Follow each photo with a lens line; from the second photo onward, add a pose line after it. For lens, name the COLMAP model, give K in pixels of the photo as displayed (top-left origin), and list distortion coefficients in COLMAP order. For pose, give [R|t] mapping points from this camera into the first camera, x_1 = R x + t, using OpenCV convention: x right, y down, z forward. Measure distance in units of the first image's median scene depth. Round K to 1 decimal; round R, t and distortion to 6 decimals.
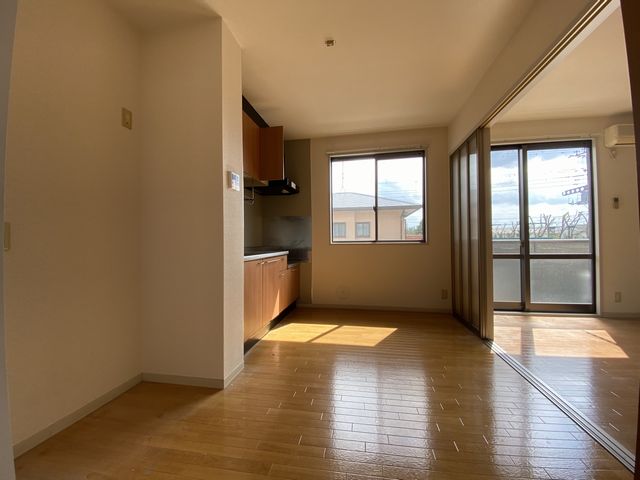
lens RADIAL K [[261.1, 0, 324.9], [0, 261.1, 240.9], [0, 0, 1]] dist [-0.009092, -0.004954]
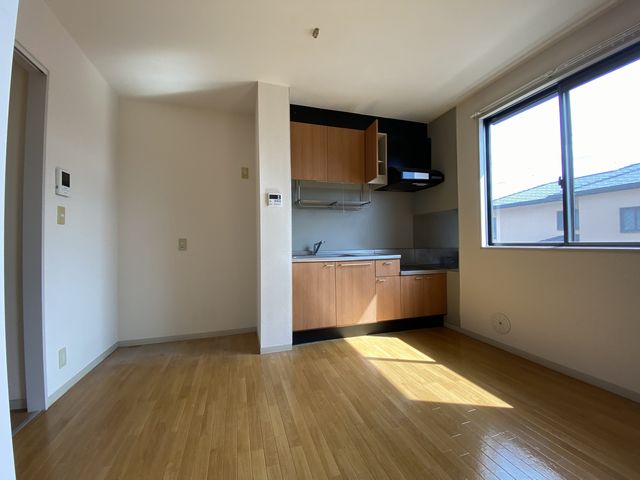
lens RADIAL K [[261.1, 0, 314.0], [0, 261.1, 239.4], [0, 0, 1]] dist [-0.009092, -0.004954]
pose [[0.431951, -0.012905, -0.901805, 0.590262], [0.012952, 0.999883, -0.008105, -0.011089], [0.901804, -0.008179, 0.432068, 0.409090]]
